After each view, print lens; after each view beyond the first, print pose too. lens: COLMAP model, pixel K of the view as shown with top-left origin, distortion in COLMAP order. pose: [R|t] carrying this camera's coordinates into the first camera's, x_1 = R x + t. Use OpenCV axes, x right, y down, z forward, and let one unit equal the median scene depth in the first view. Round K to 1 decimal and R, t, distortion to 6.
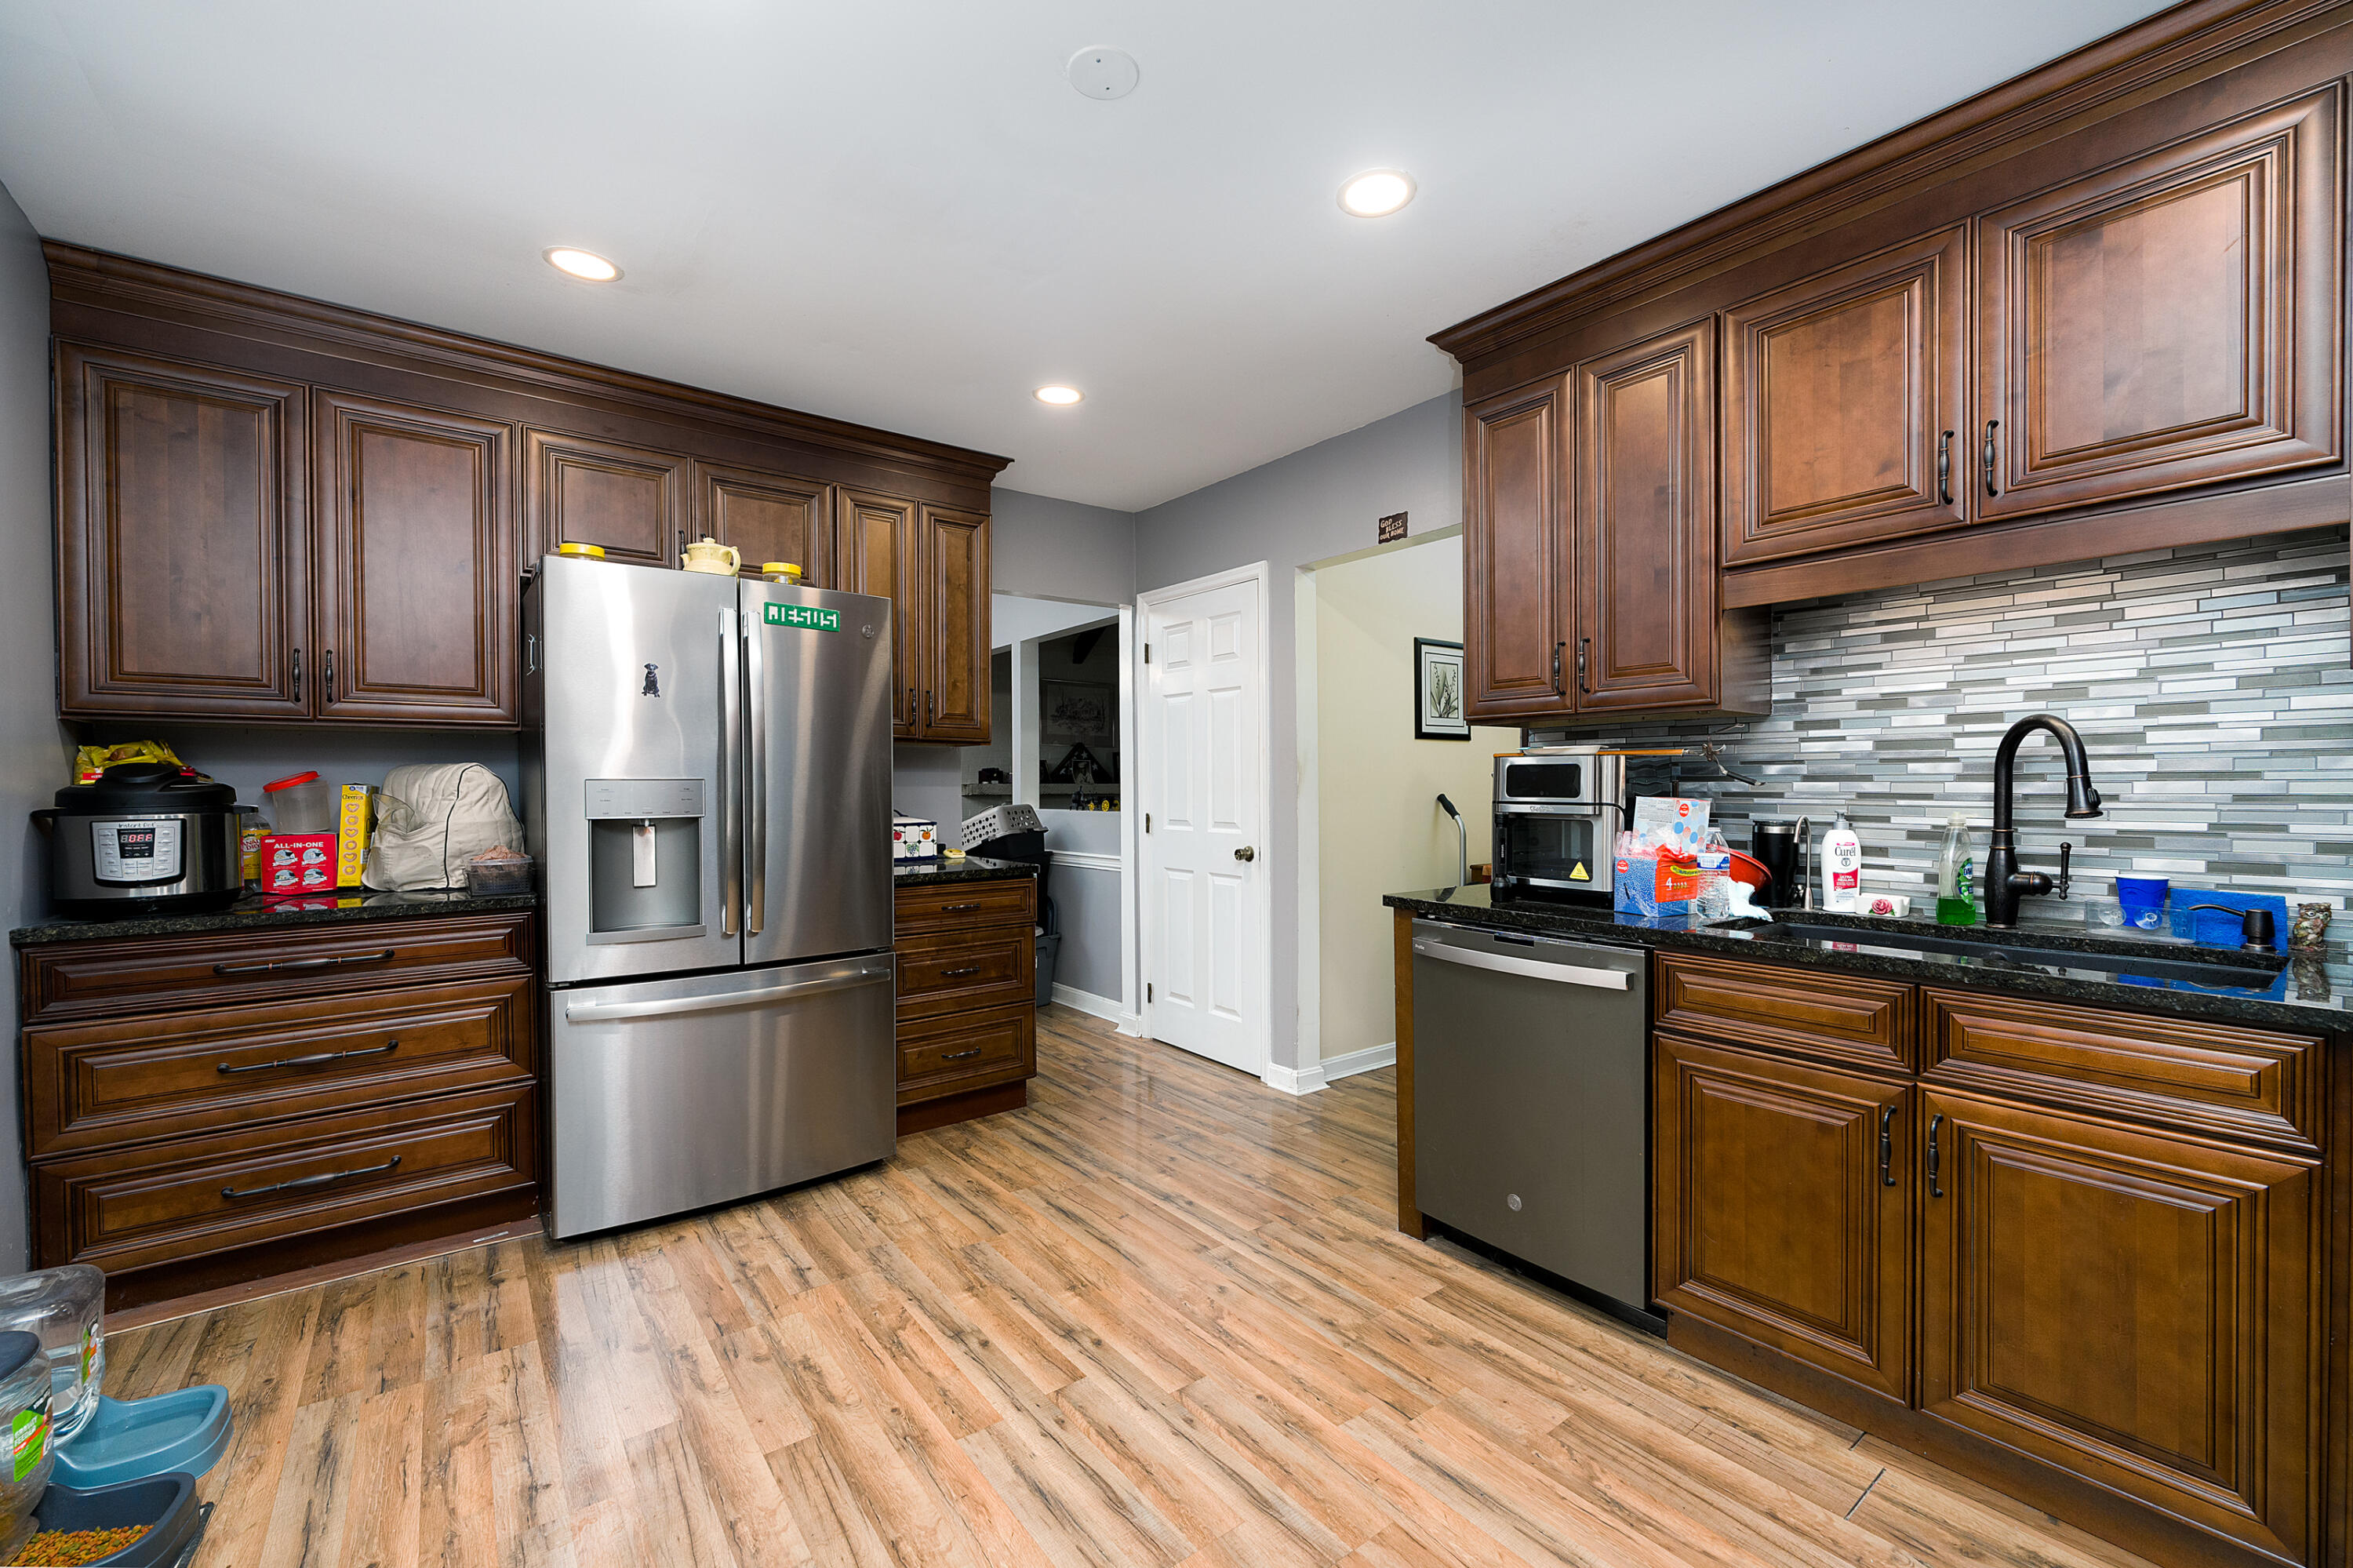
lens RADIAL K [[965.3, 0, 1179.2], [0, 965.3, 792.7], [0, 0, 1]] dist [-0.000091, -0.000244]
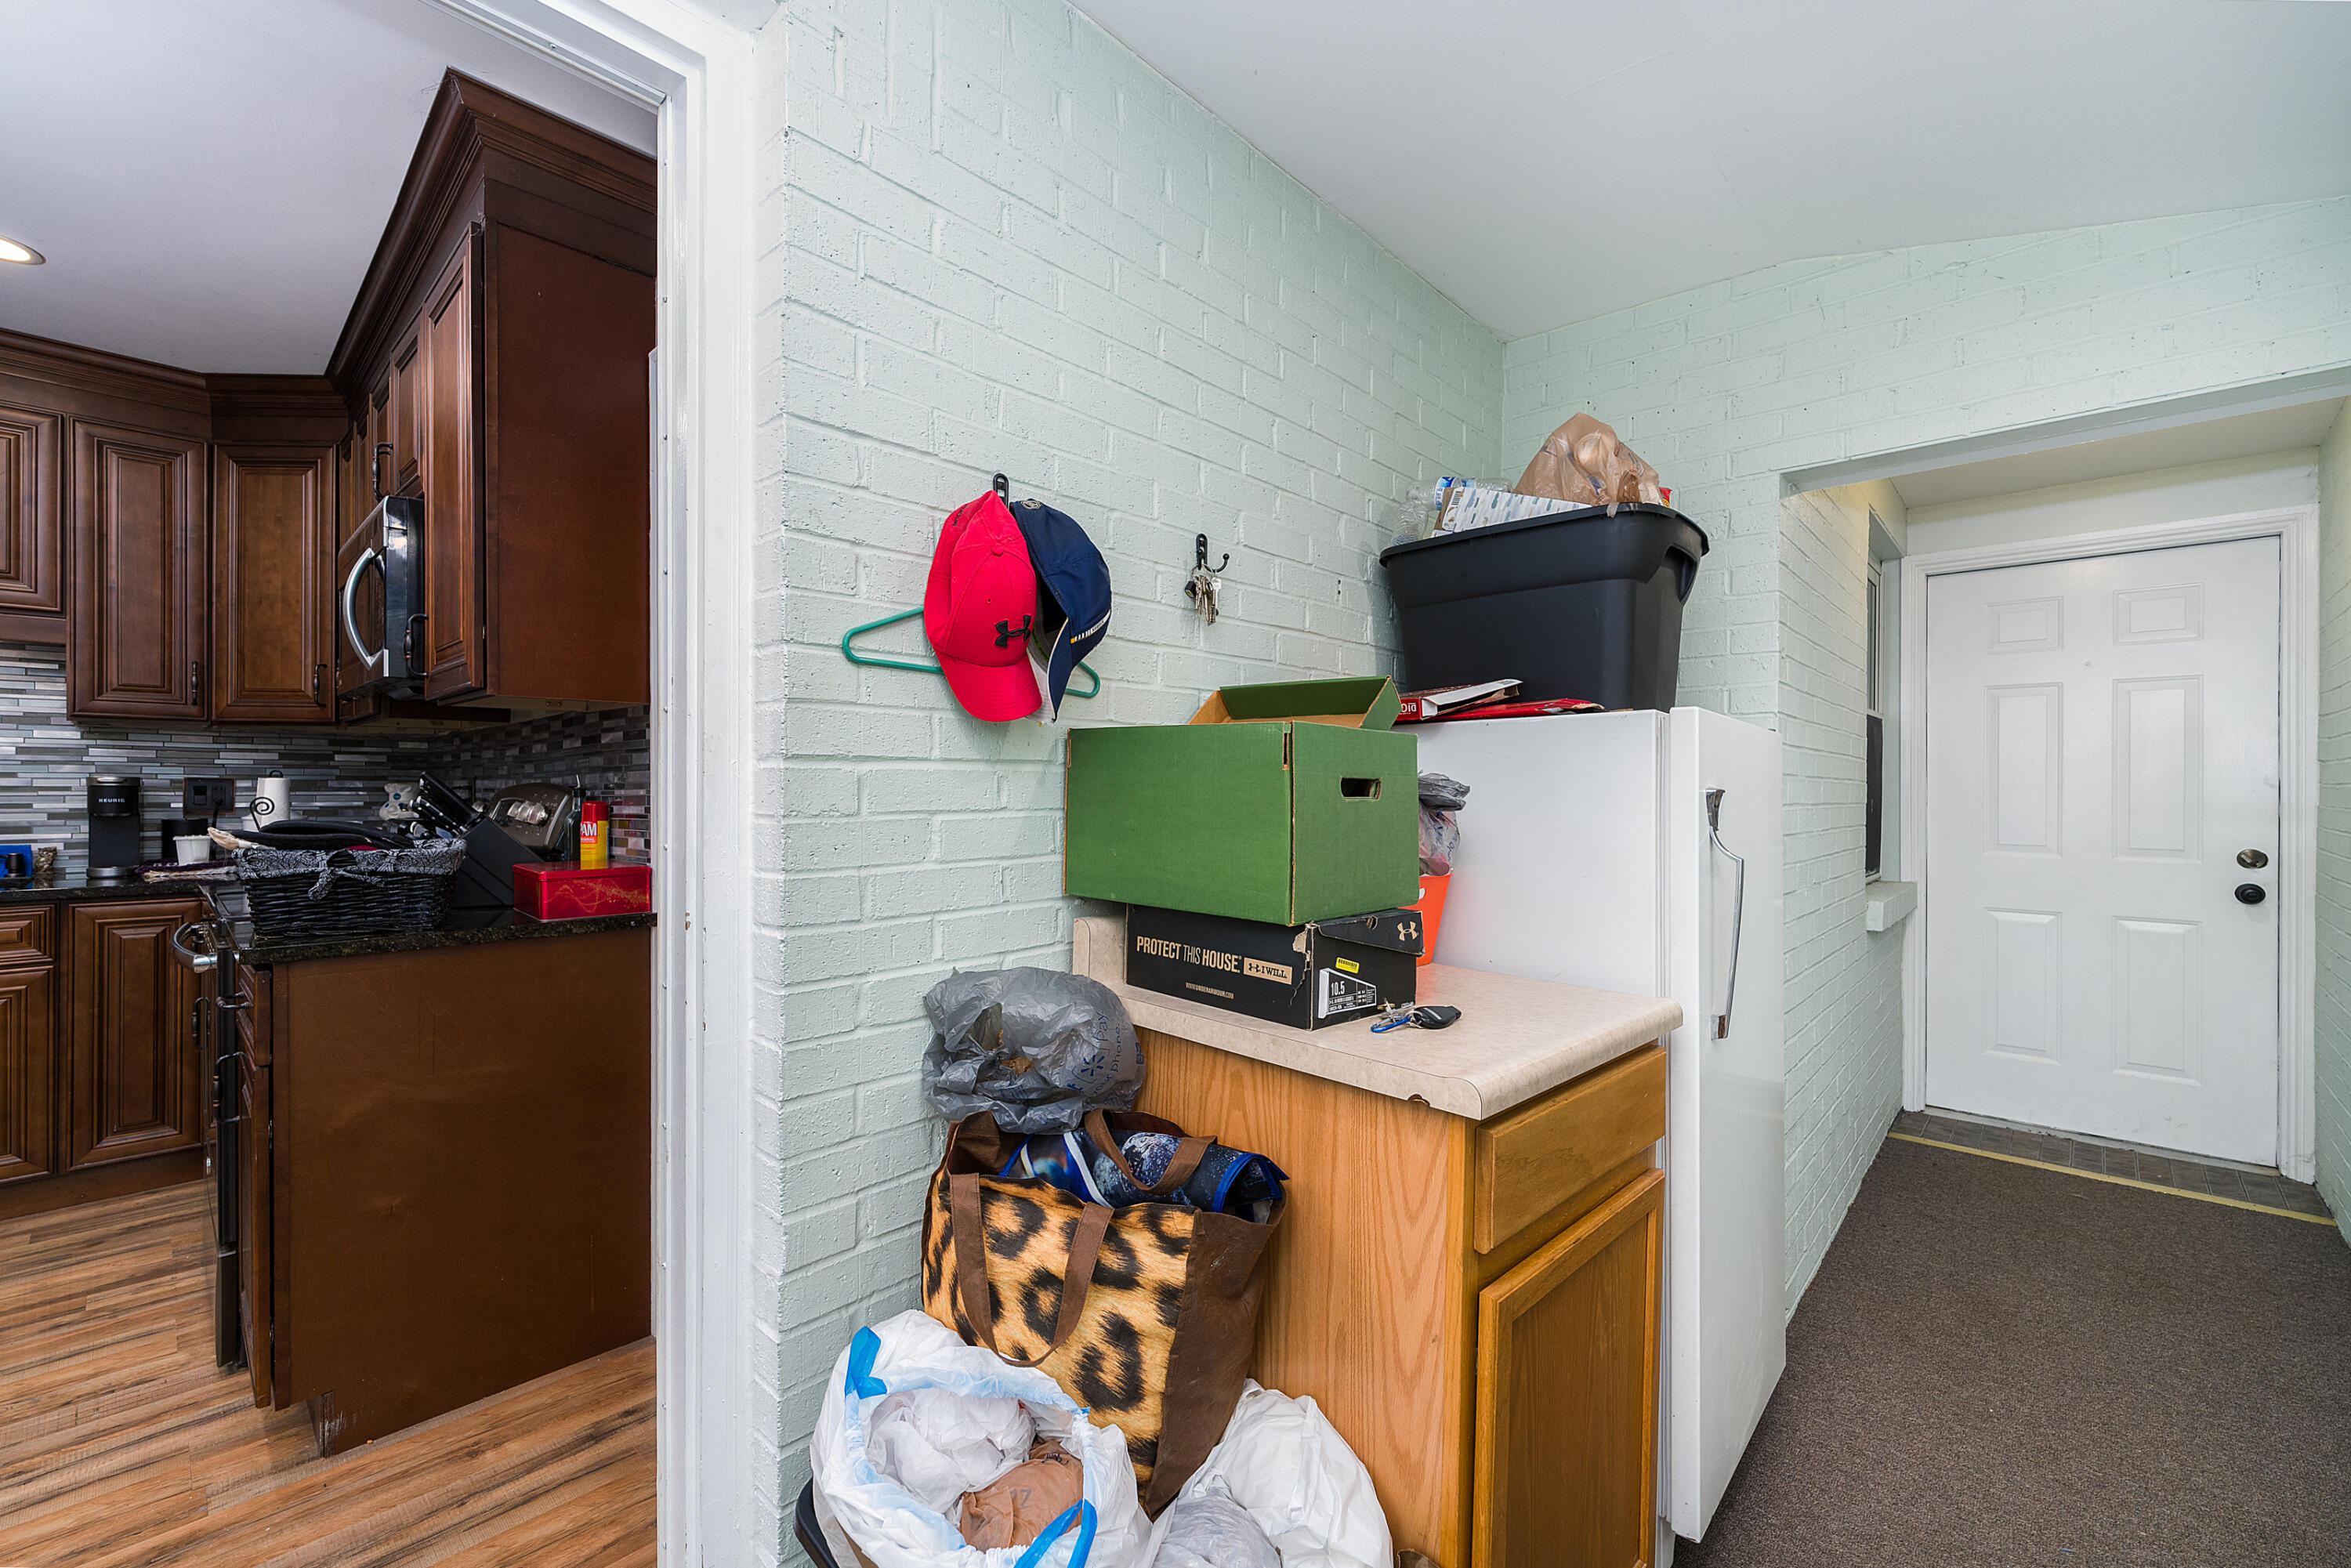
lens RADIAL K [[964.4, 0, 1181.4], [0, 964.4, 788.9], [0, 0, 1]] dist [-0.000091, -0.000244]
pose [[-0.170303, 0.000993, 0.985391, -0.924548], [0.002990, 0.999995, -0.000491, 0.013711], [-0.985387, 0.002863, -0.170305, -0.753270]]
